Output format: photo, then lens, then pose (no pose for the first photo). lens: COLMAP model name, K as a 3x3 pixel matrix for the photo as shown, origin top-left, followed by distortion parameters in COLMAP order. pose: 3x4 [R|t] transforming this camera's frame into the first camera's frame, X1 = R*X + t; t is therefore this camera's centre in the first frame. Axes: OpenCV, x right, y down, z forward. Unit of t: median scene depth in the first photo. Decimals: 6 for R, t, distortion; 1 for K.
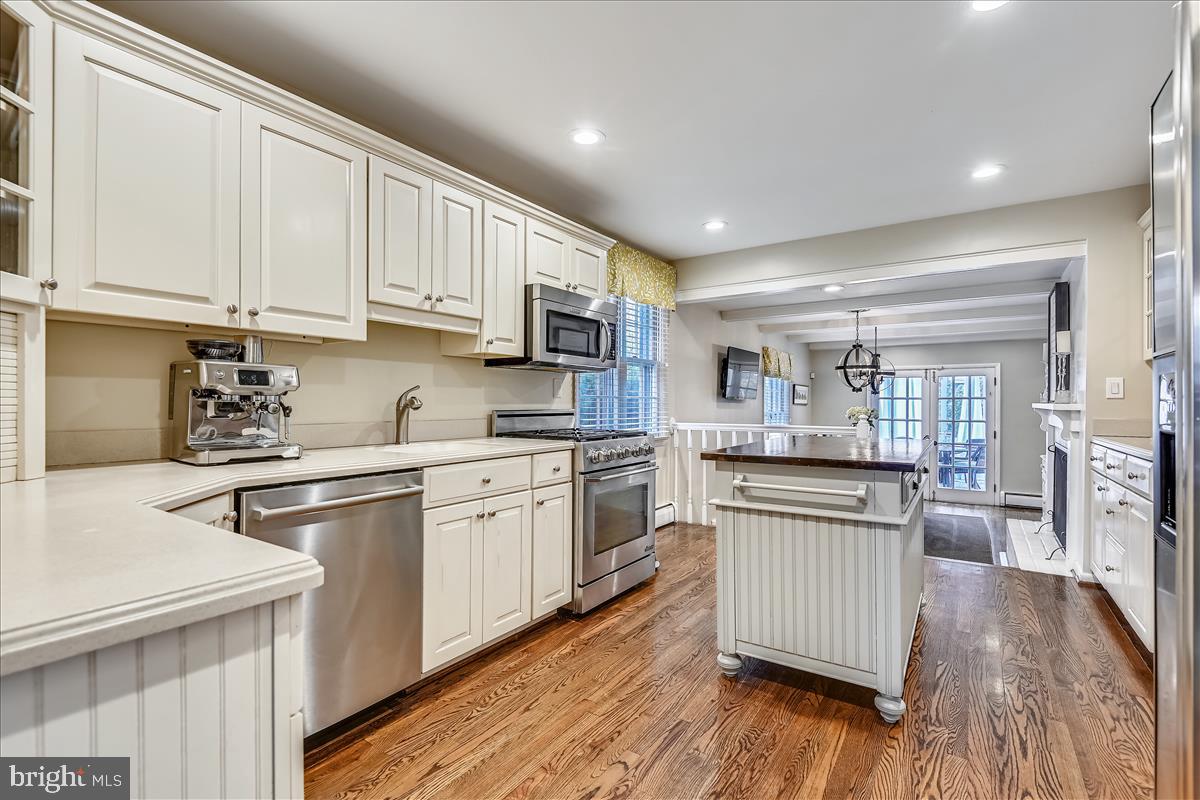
lens RADIAL K [[546.6, 0, 600.0], [0, 546.6, 400.0], [0, 0, 1]] dist [0.027596, -0.022800]
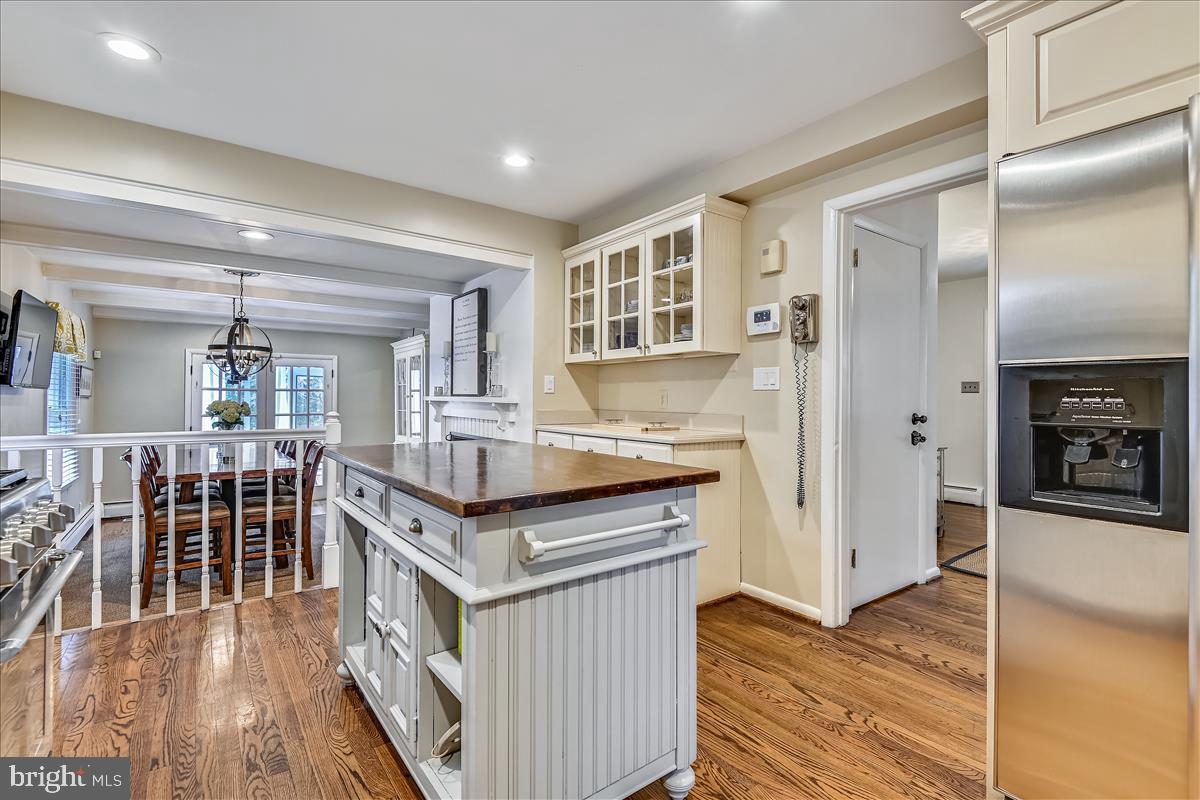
lens RADIAL K [[544.1, 0, 602.4], [0, 544.1, 395.1], [0, 0, 1]] dist [0.023389, -0.021915]
pose [[0.318188, 0.003141, 0.948022, -0.206233], [-0.009998, 0.999950, 0.000043, 0.000109], [-0.947975, -0.009492, 0.318204, 0.673628]]
